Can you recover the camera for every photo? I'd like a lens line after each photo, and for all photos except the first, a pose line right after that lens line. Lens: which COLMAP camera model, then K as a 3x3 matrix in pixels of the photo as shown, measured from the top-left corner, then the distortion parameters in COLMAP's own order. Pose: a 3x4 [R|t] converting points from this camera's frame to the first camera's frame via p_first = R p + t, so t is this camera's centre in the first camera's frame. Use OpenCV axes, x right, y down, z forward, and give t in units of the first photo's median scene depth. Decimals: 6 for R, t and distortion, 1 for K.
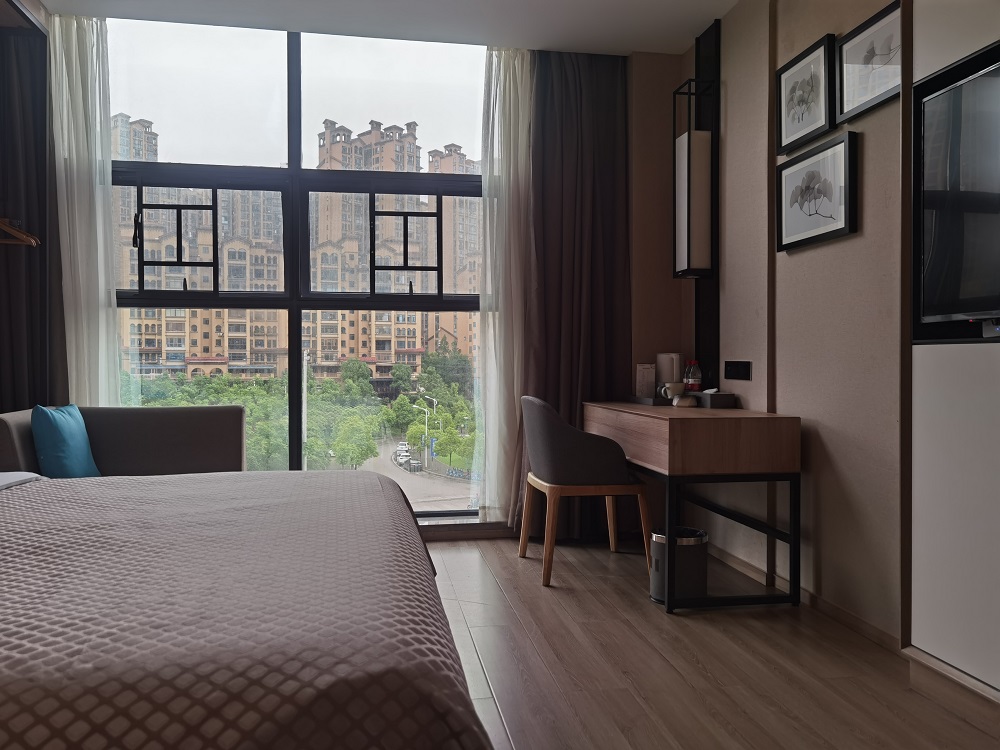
lens RADIAL K [[793.0, 0, 510.9], [0, 793.0, 361.9], [0, 0, 1]] dist [0.028540, -0.031452]
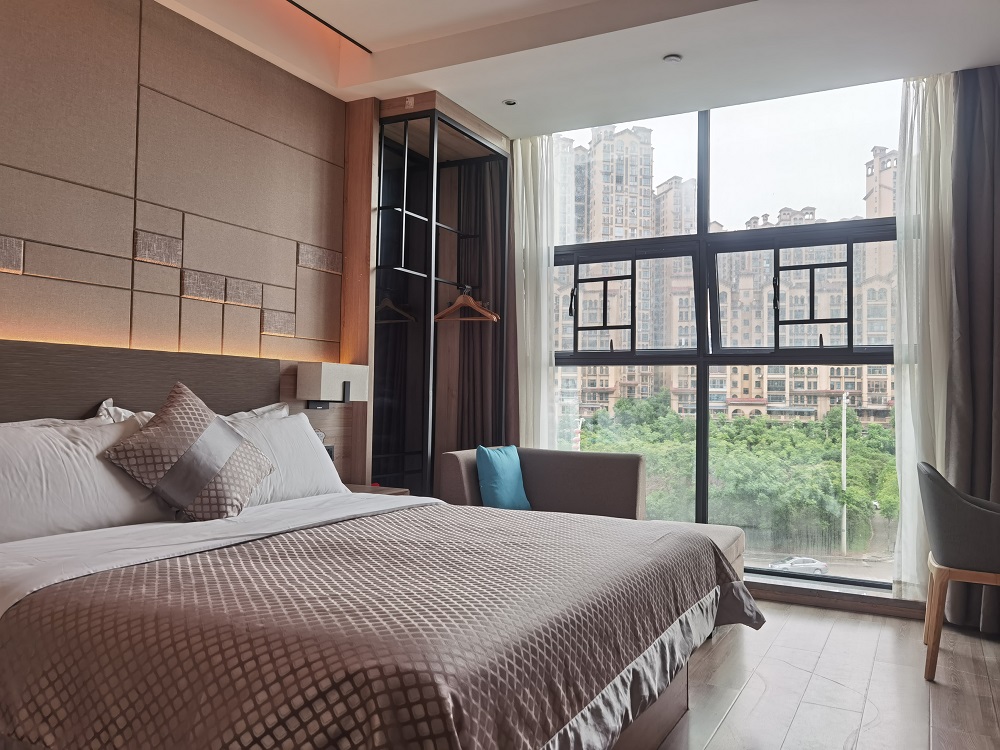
lens RADIAL K [[793.0, 0, 504.5], [0, 793.0, 359.3], [0, 0, 1]] dist [0.028540, -0.031452]
pose [[0.793396, -0.017992, -0.608440, 0.166529], [-0.015806, 0.998617, -0.050140, -0.016676], [0.608501, 0.049397, 0.792014, -0.002452]]
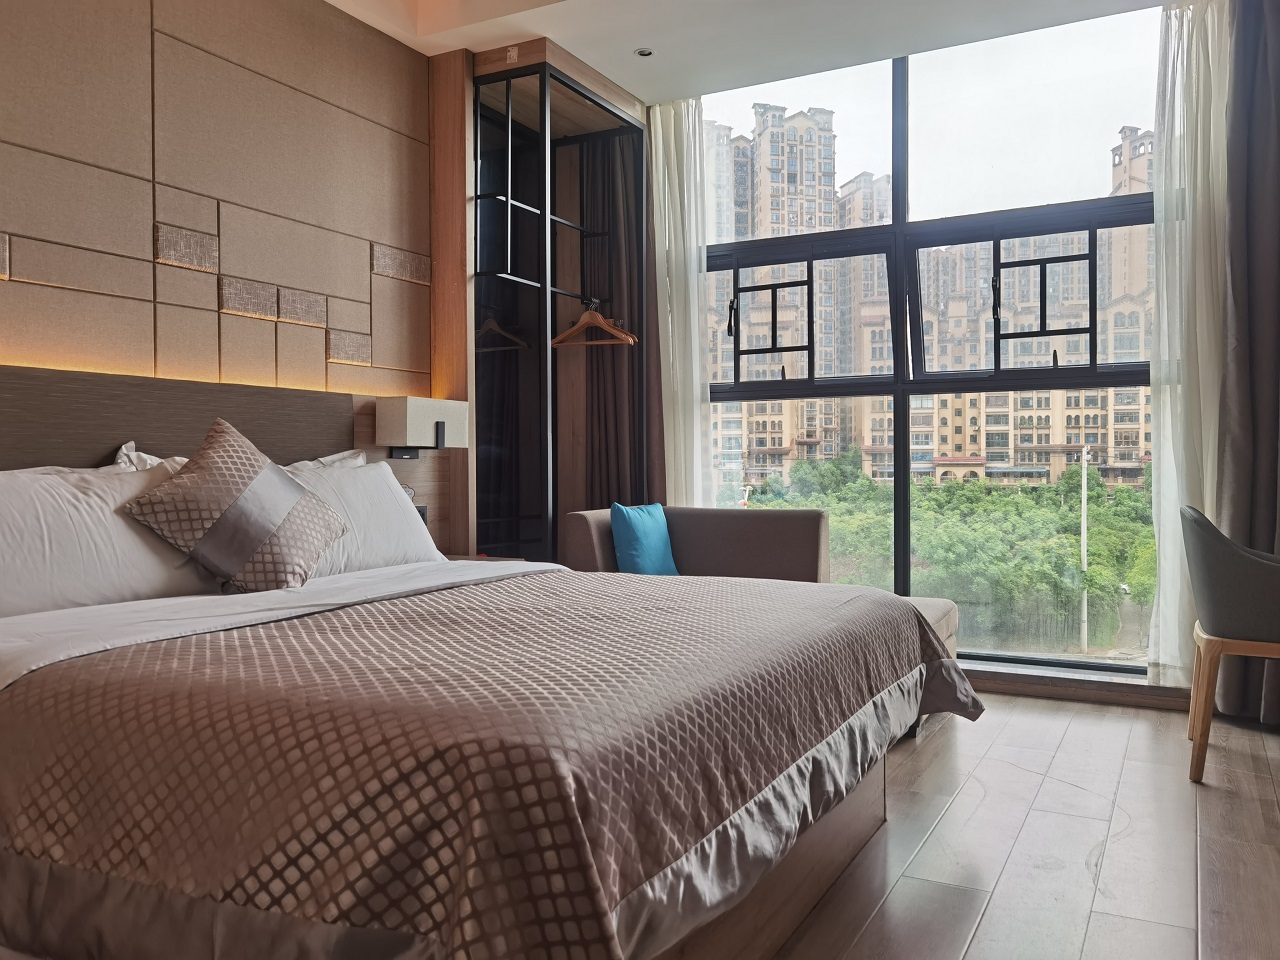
lens RADIAL K [[1015.1, 0, 645.4], [0, 1015.1, 458.4], [0, 0, 1]] dist [0.028540, -0.031452]
pose [[0.791002, -0.007446, -0.611769, 0.162761], [0.005220, 0.999972, -0.005422, 0.003494], [0.611792, 0.001095, 0.791018, 0.008693]]
